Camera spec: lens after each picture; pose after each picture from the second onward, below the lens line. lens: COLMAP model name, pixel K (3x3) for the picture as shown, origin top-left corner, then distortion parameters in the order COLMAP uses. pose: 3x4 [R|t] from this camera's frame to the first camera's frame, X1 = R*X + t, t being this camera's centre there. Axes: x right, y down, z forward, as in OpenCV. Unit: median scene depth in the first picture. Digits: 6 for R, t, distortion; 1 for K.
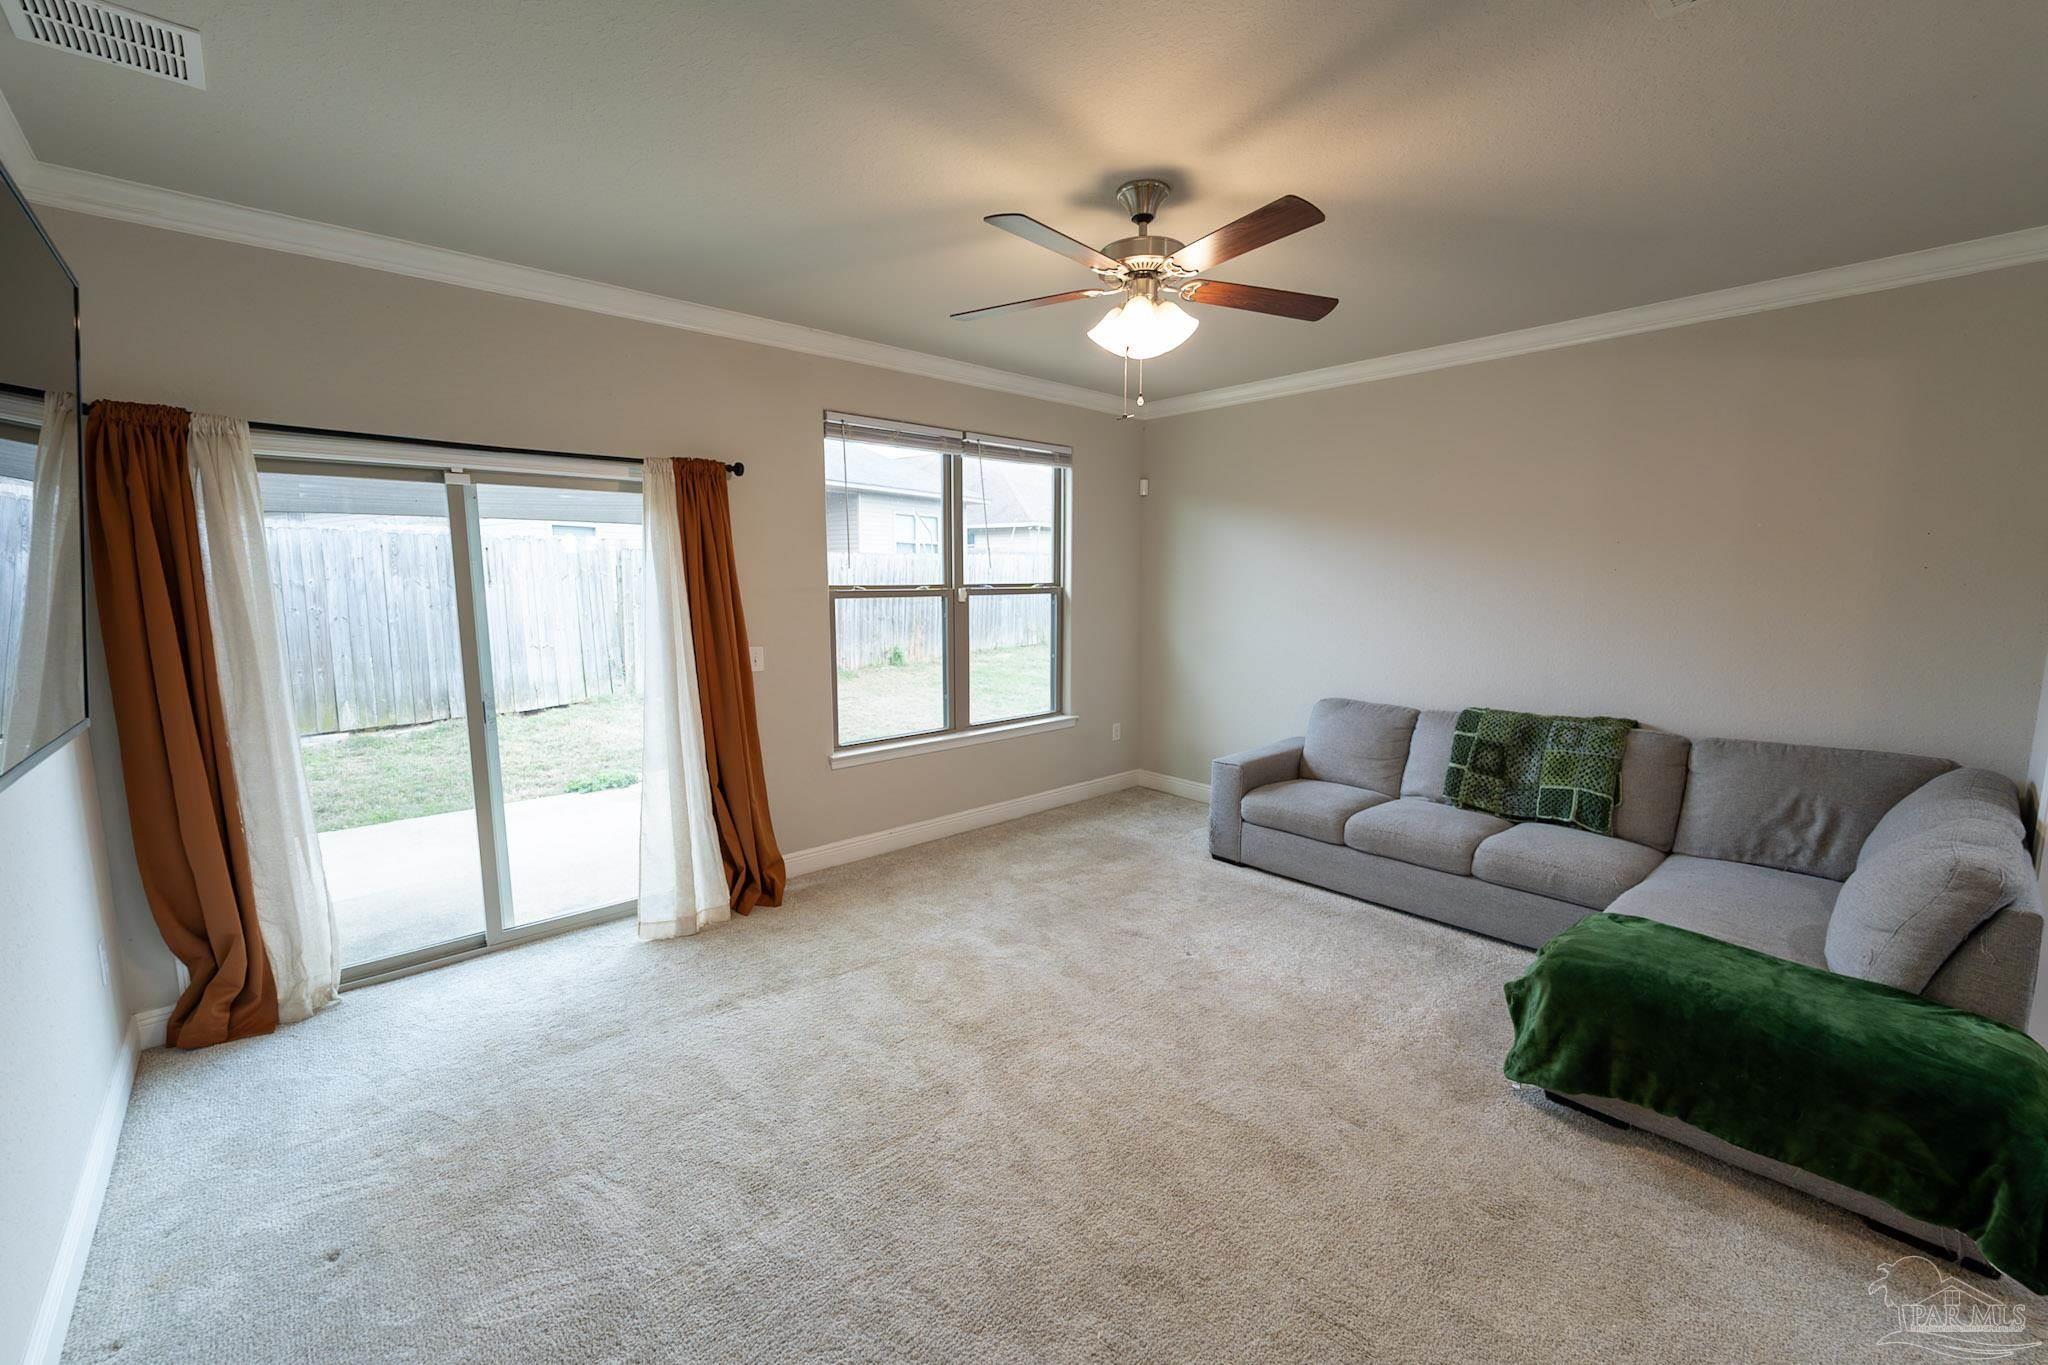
lens RADIAL K [[829.0, 0, 1025.6], [0, 829.0, 693.1], [0, 0, 1]] dist [-0.001820, -0.000411]
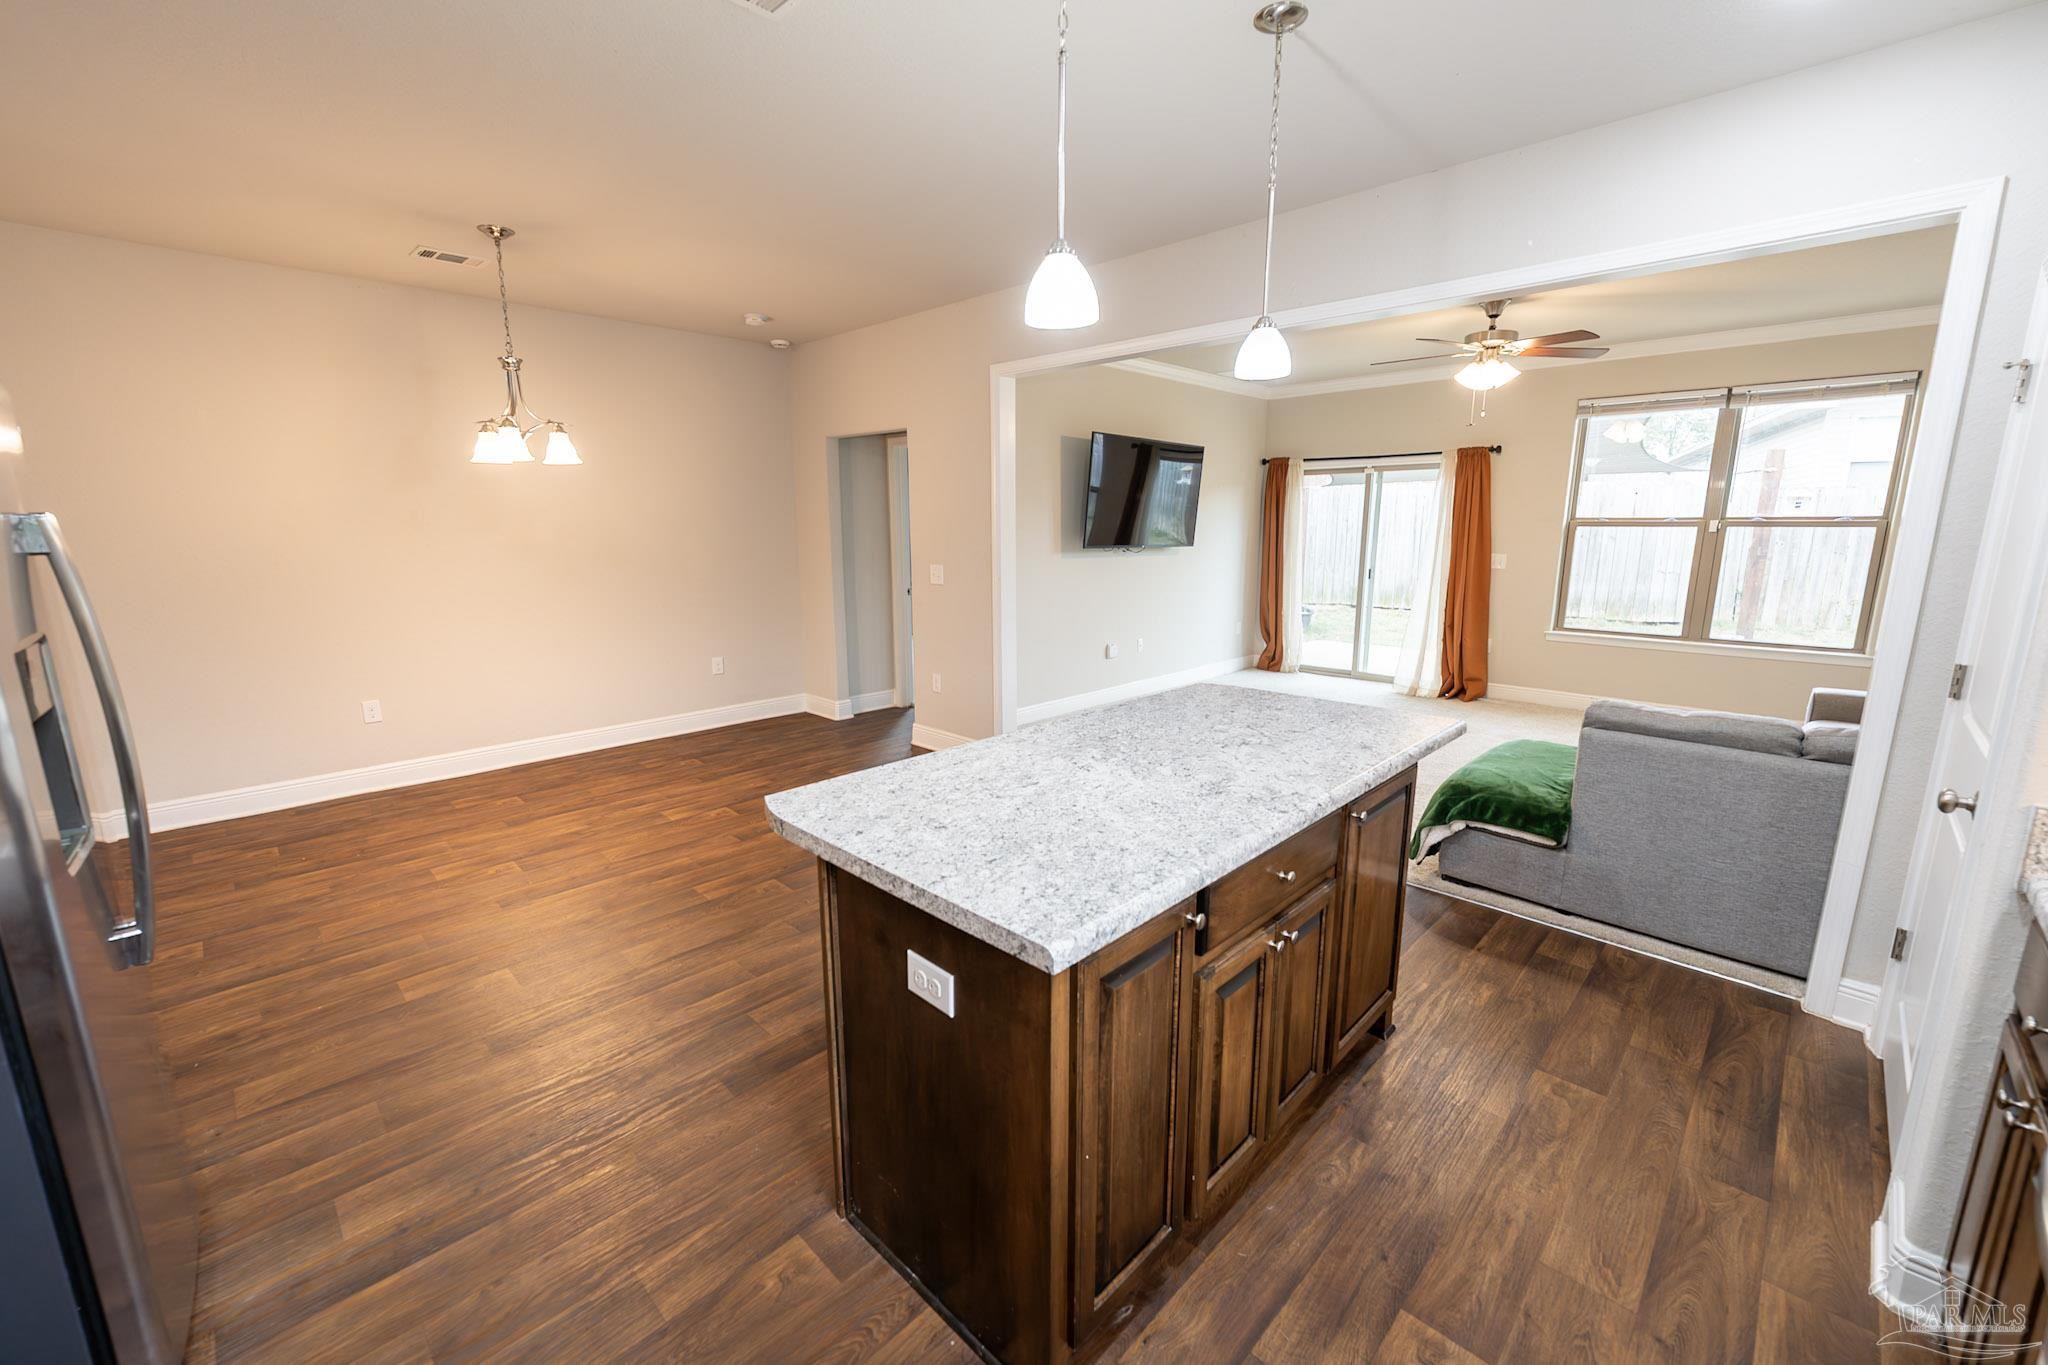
lens RADIAL K [[829.0, 0, 1030.0], [0, 829.0, 674.5], [0, 0, 1]] dist [-0.001820, -0.000411]
pose [[0.065002, 0.184929, -0.980600, 1.325208], [-0.132852, 0.975534, 0.175167, 0.014202], [0.989002, 0.118888, 0.087980, -0.060044]]
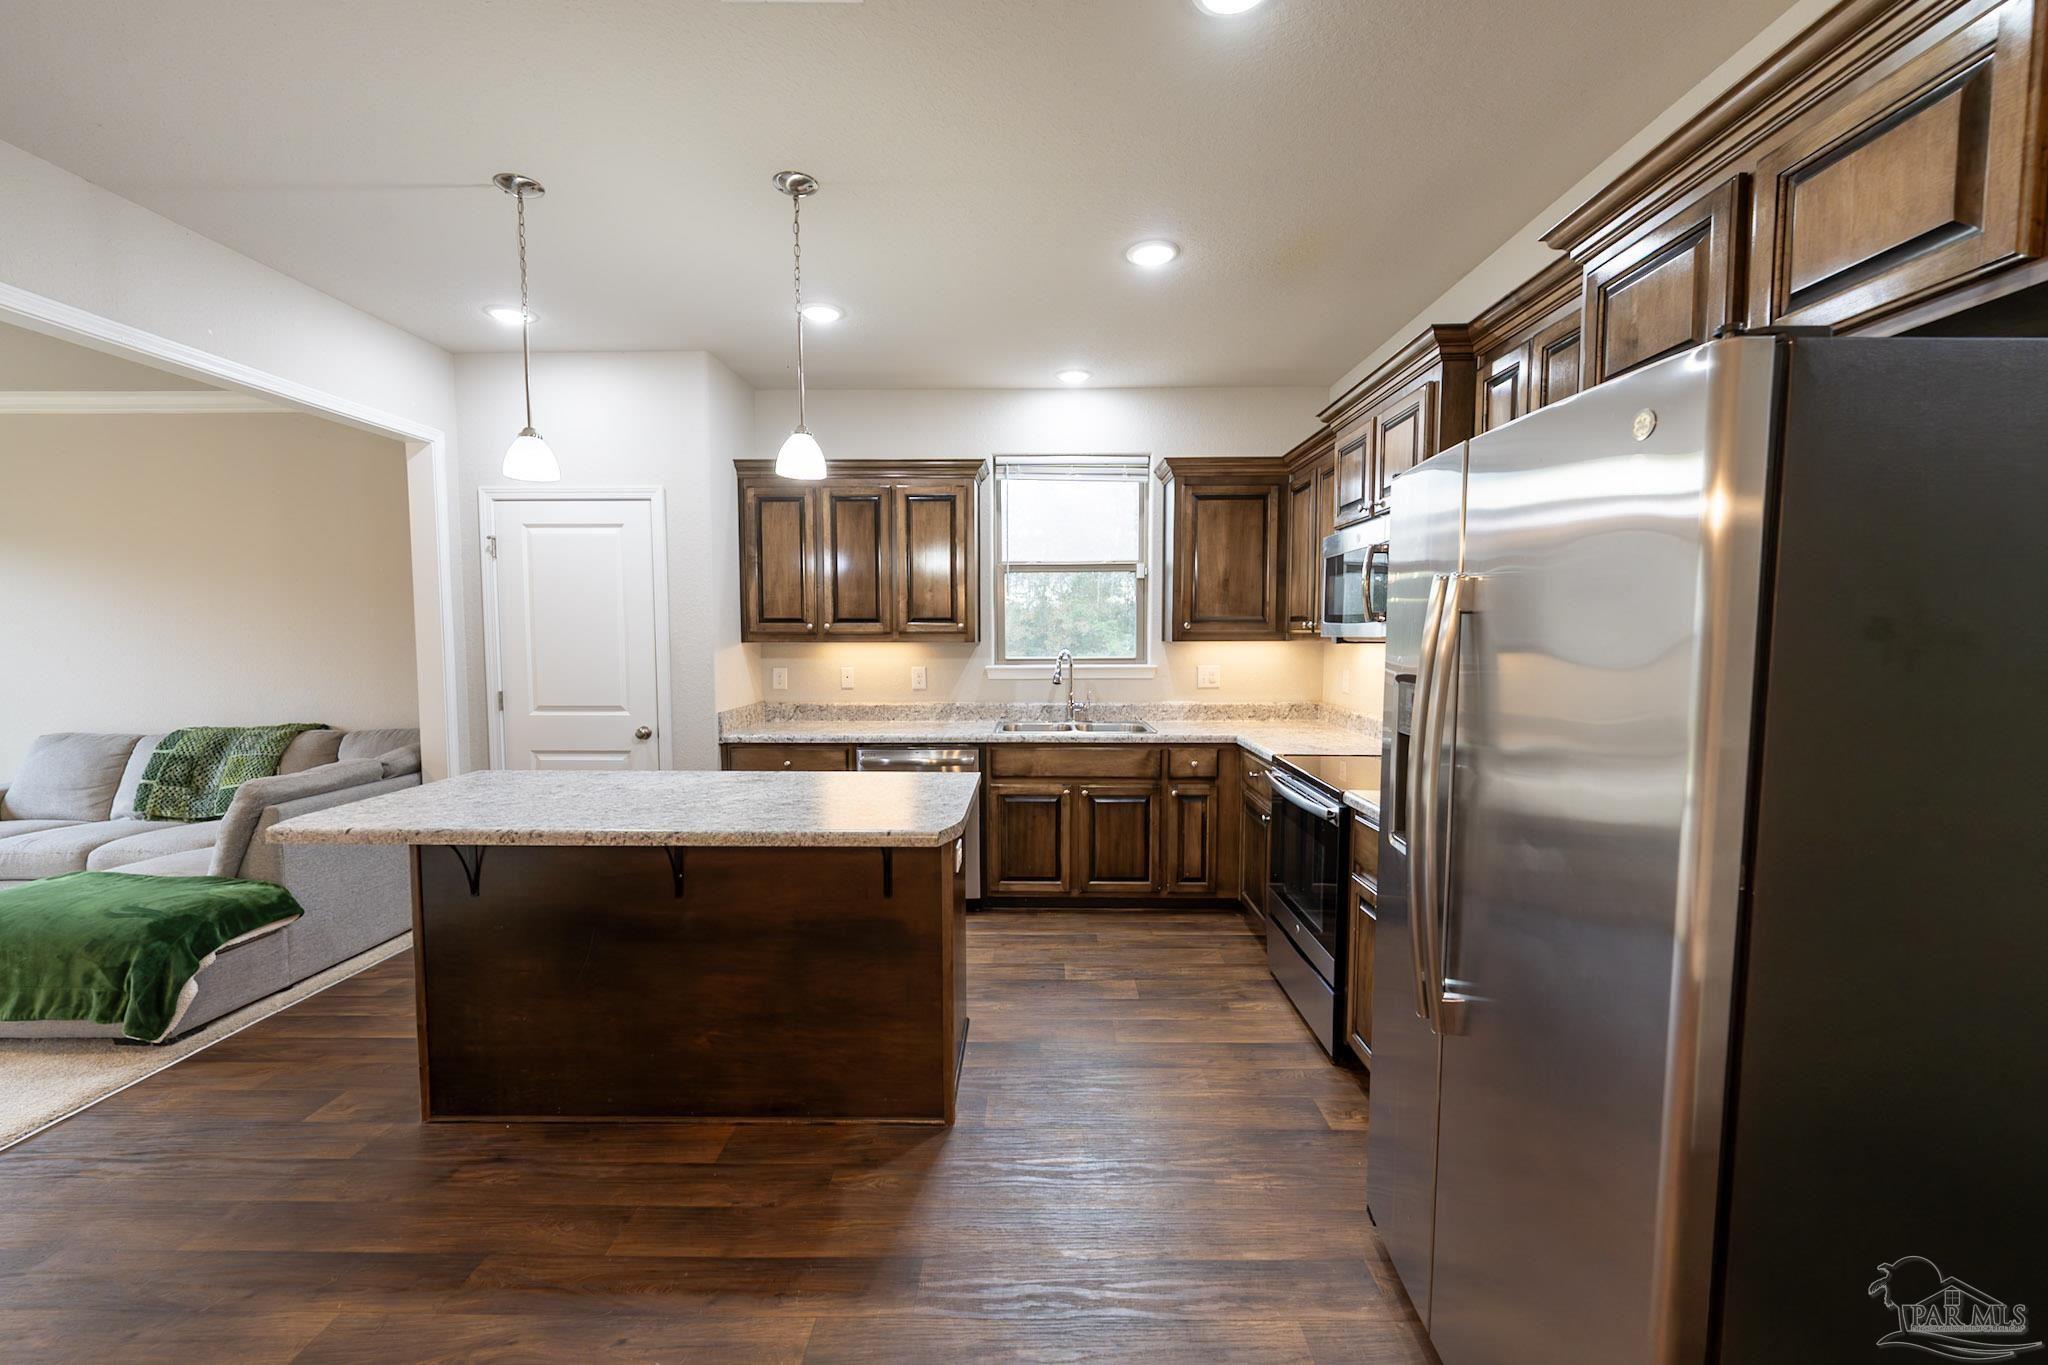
lens RADIAL K [[829.0, 0, 1029.5], [0, 829.0, 692.6], [0, 0, 1]] dist [-0.001820, -0.000411]
pose [[0.675082, -0.062501, 0.735090, 0.519759], [0.104623, 0.994445, -0.011530, 0.106165], [-0.730286, 0.084691, 0.677871, -0.573996]]
